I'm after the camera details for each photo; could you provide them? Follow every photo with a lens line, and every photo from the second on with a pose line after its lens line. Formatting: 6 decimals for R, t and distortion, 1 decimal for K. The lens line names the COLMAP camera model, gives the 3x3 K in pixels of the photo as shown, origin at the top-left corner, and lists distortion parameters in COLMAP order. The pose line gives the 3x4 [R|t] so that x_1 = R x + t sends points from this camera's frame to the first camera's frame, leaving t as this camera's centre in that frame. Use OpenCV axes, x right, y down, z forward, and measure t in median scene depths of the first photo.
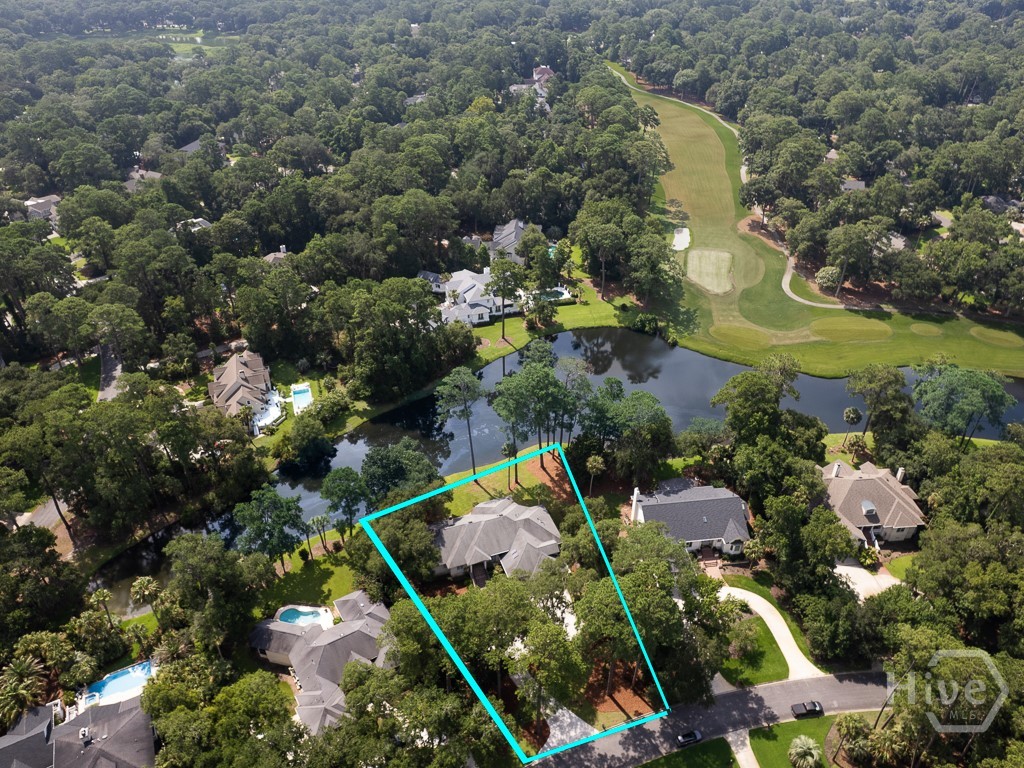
lens RADIAL K [[739.1, 0, 513.4], [0, 739.1, 381.9], [0, 0, 1]] dist [-0.068767, 0.061981]
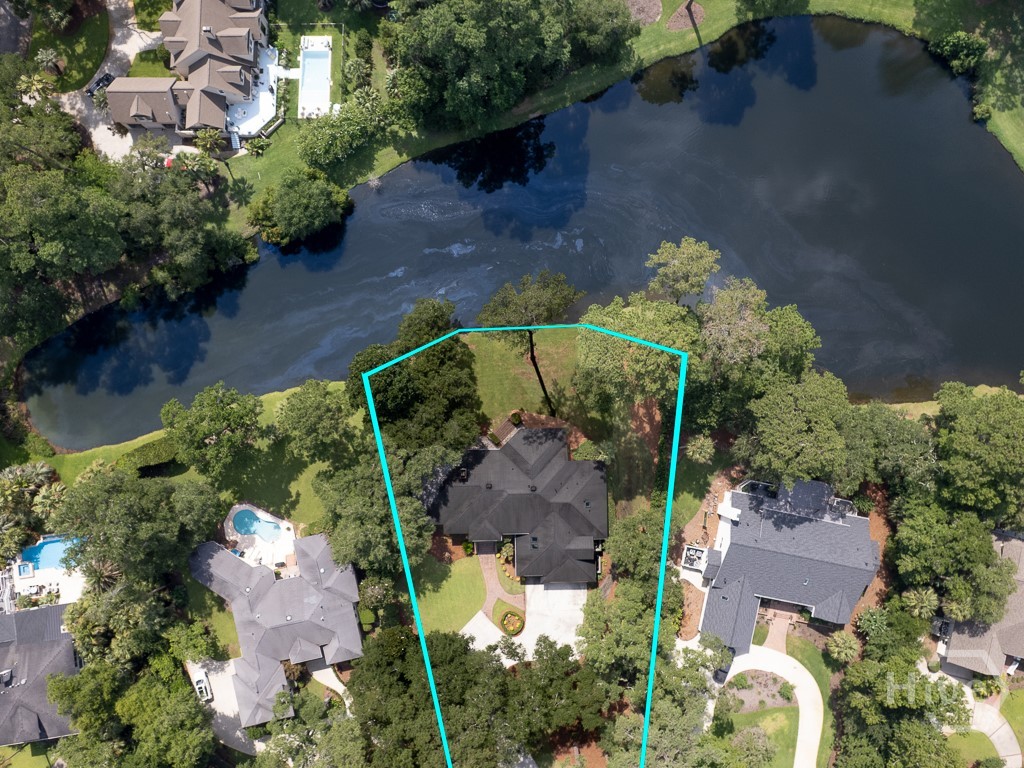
lens RADIAL K [[739.1, 0, 515.4], [0, 739.1, 382.2], [0, 0, 1]] dist [-0.068767, 0.061981]
pose [[0.946866, 0.321143, -0.017682, -0.046970], [-0.187437, 0.595650, 0.781069, -0.373065], [0.261367, -0.736253, 0.624194, 0.555944]]
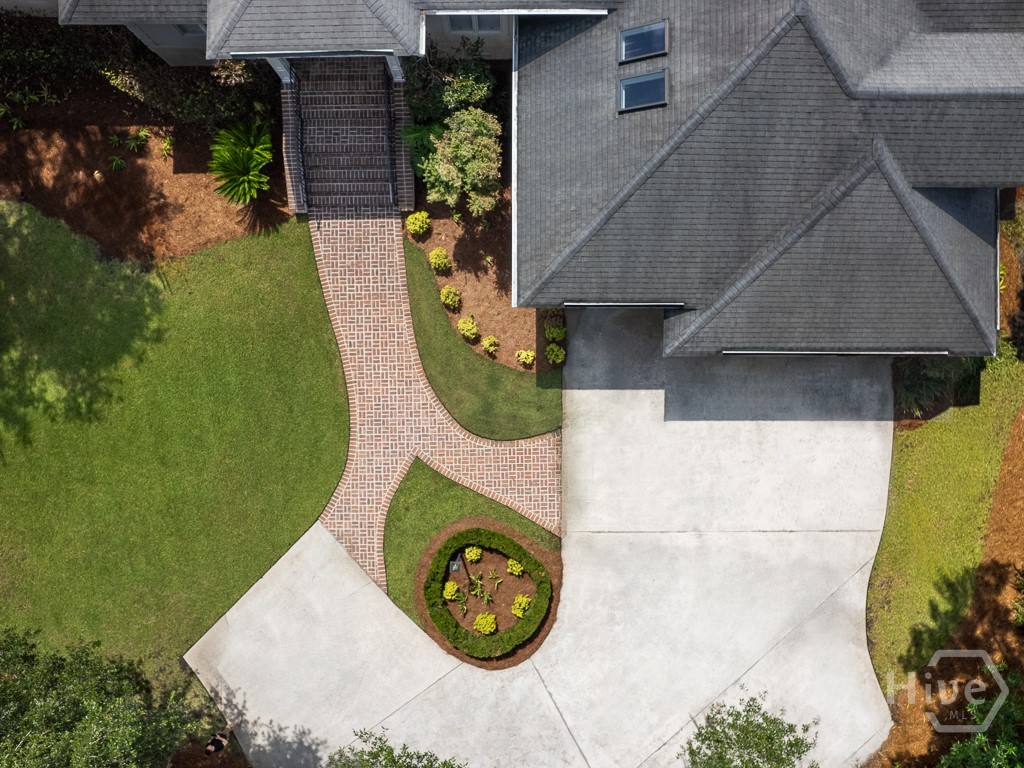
lens RADIAL K [[739.1, 0, 507.9], [0, 739.1, 384.4], [0, 0, 1]] dist [-0.068767, 0.061981]
pose [[0.940619, 0.339364, -0.008222, -0.000219], [-0.190809, 0.548592, 0.814026, 0.147796], [0.280762, -0.764120, 0.580770, 0.762414]]
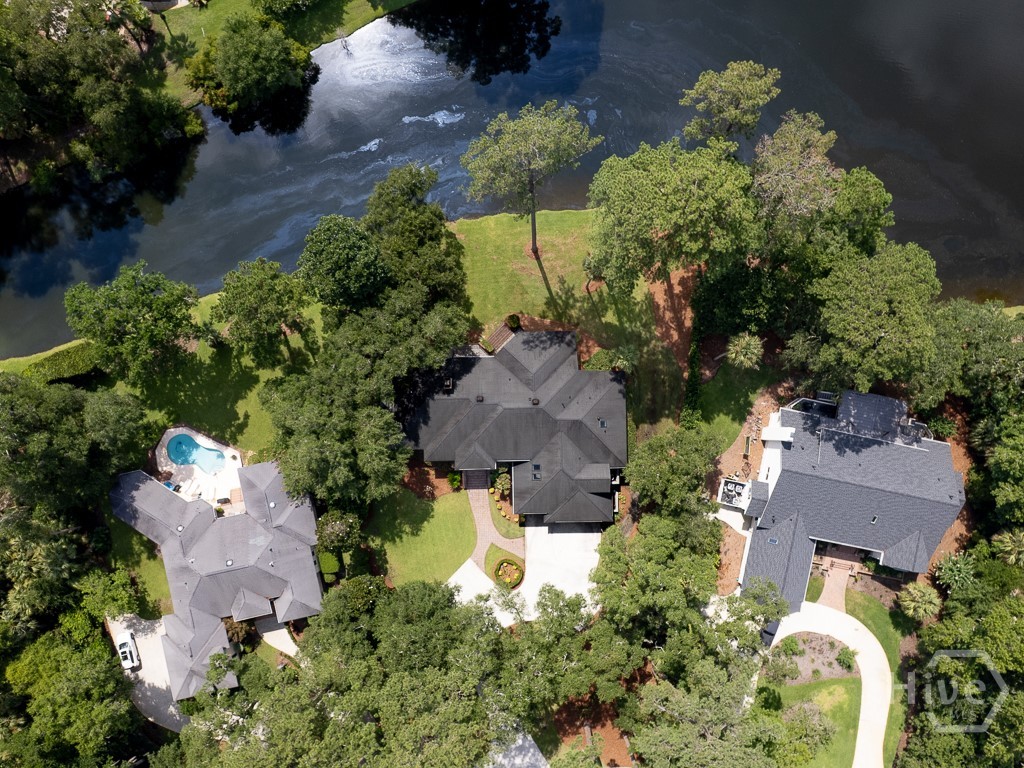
lens RADIAL K [[739.1, 0, 516.5], [0, 739.1, 383.0], [0, 0, 1]] dist [-0.068767, 0.061981]
pose [[0.946222, 0.323094, -0.016545, -0.022922], [-0.188657, 0.592607, 0.783087, -0.233083], [0.262815, -0.737853, 0.621692, 0.578164]]
